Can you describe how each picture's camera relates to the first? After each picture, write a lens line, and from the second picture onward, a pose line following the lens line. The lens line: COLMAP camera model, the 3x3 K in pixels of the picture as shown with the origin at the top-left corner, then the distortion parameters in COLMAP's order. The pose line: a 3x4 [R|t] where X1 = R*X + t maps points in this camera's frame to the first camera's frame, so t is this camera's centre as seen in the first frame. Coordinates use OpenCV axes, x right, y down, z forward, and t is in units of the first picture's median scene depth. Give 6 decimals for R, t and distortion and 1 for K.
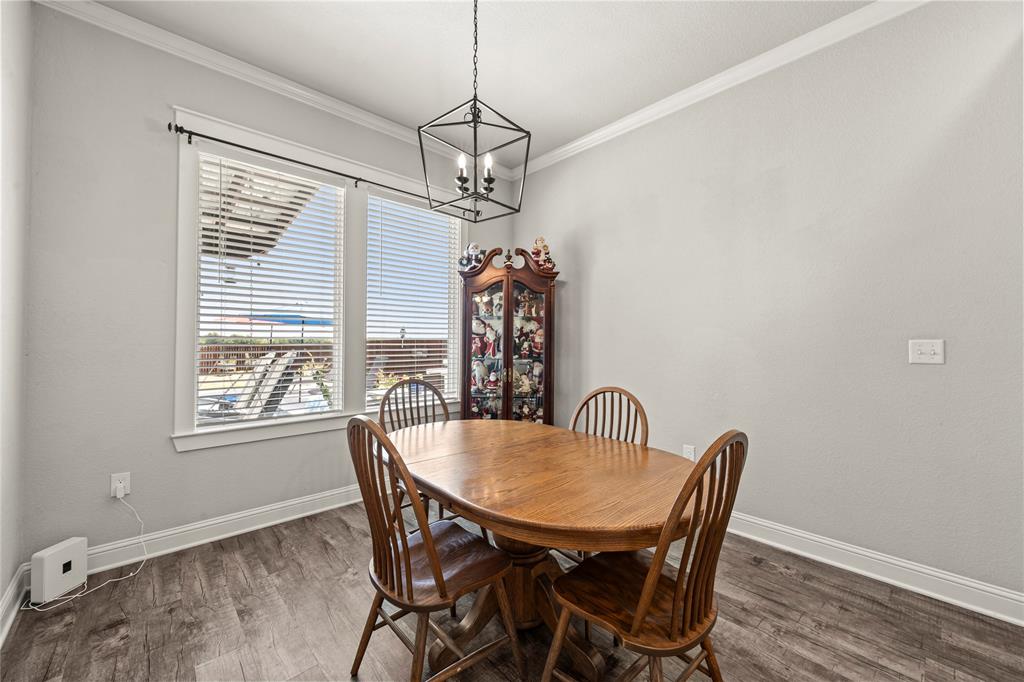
lens RADIAL K [[402.8, 0, 509.8], [0, 402.8, 344.4], [0, 0, 1]] dist [-0.000177, -0.000041]
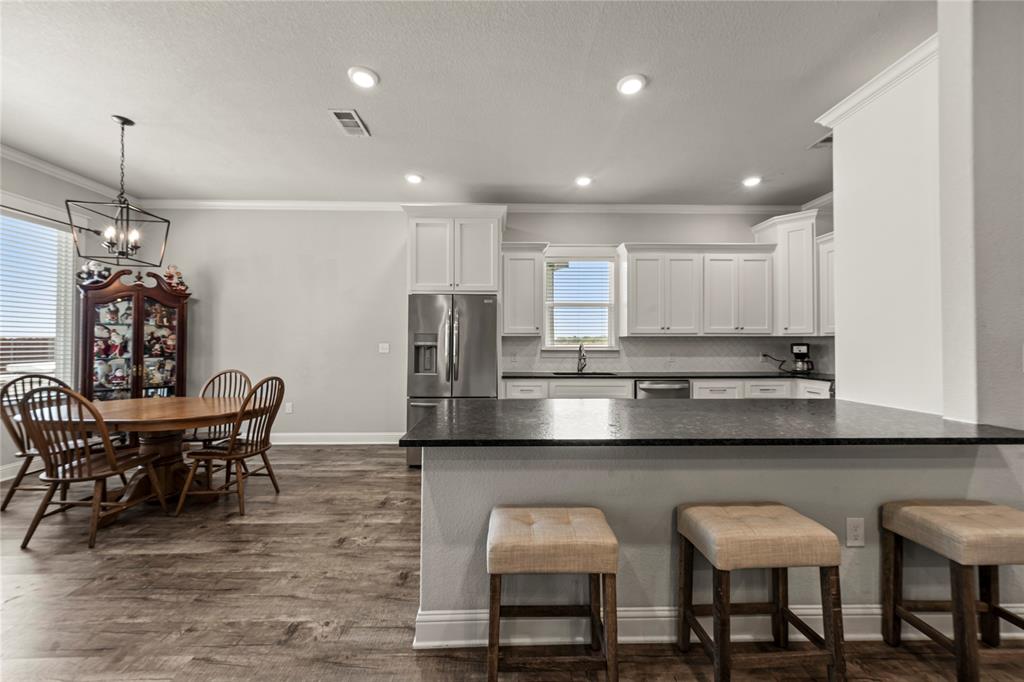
lens RADIAL K [[360.2, 0, 509.1], [0, 360.2, 341.0], [0, 0, 1]] dist [0.002500, 0.000026]
pose [[0.664894, 0.004584, 0.746923, -0.074950], [0.004536, 0.999938, -0.010175, 0.000459], [-0.746924, 0.010153, 0.664832, -0.613722]]
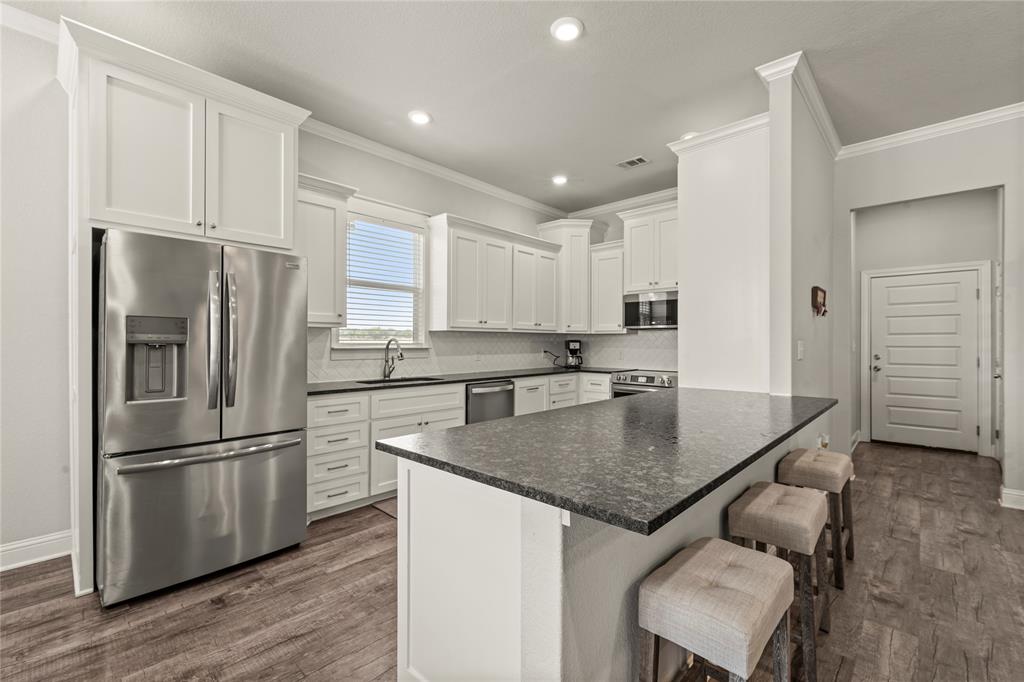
lens RADIAL K [[437.3, 0, 510.5], [0, 437.3, 341.6], [0, 0, 1]] dist [0.002156, 0.000218]
pose [[-0.071241, -0.002859, 0.997455, -0.098211], [0.001363, 0.999995, 0.002964, 0.000689], [-0.997458, 0.001571, -0.071237, -0.197131]]
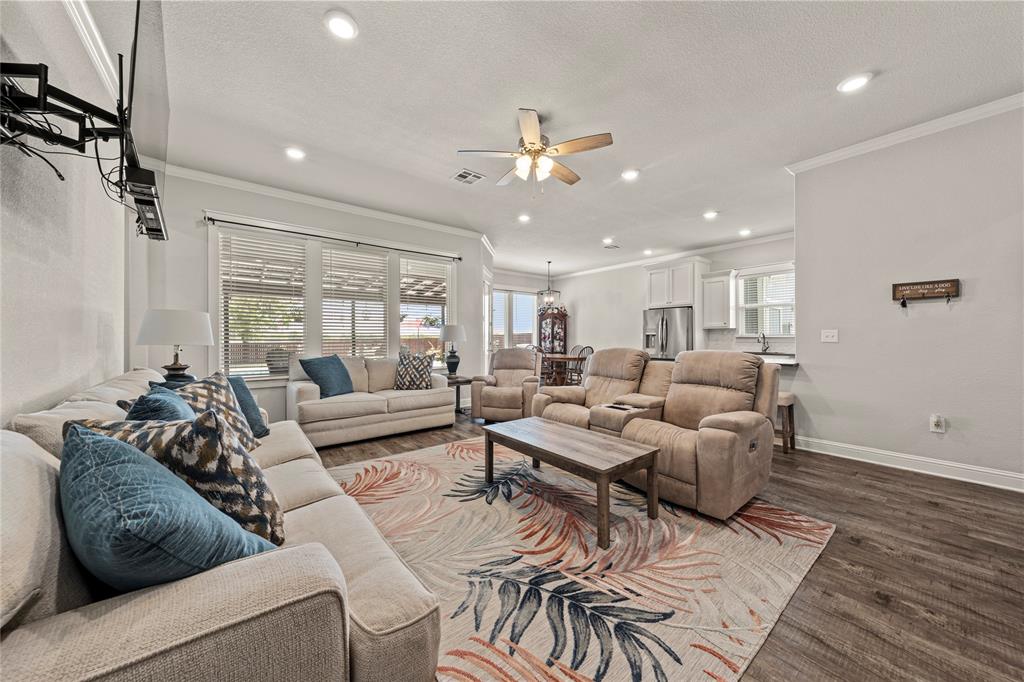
lens RADIAL K [[348.3, 0, 512.0], [0, 348.3, 341.0], [0, 0, 1]] dist [-0.000648, 0.000129]
pose [[0.997628, -0.007660, -0.068408, -0.139207], [0.008044, 0.999953, 0.005332, 0.021975], [0.068364, -0.005869, 0.997643, -1.832916]]
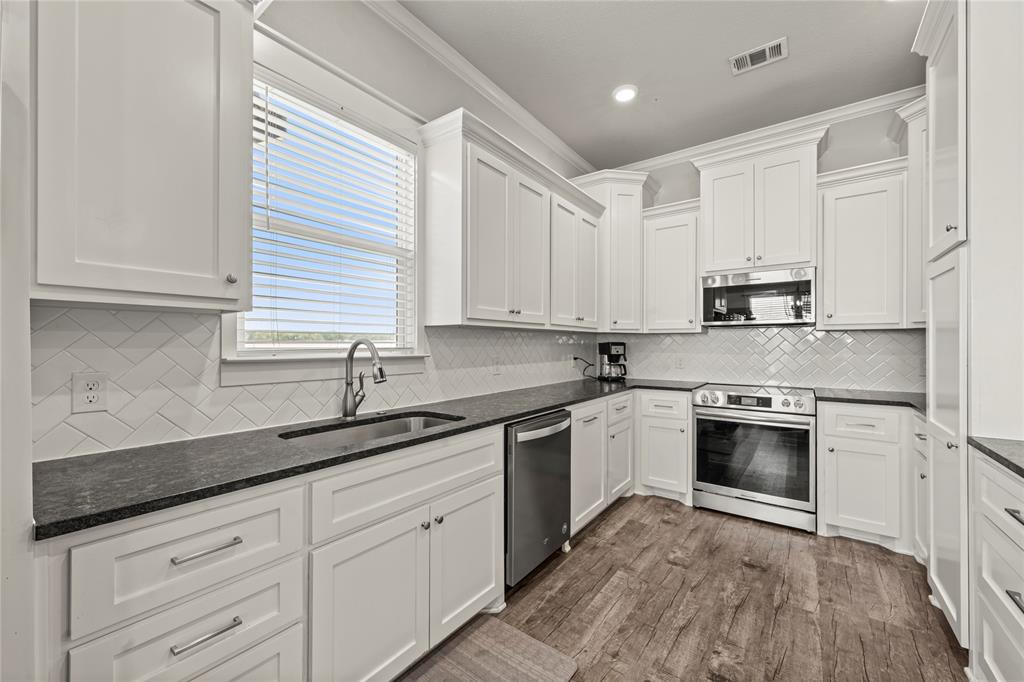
lens RADIAL K [[402.8, 0, 509.8], [0, 402.8, 344.4], [0, 0, 1]] dist [-0.000177, -0.000041]
pose [[-0.188193, -0.001539, 0.982131, 0.482287], [0.003028, 0.999993, 0.002147, 0.002626], [-0.982127, 0.003378, -0.188188, -0.068670]]
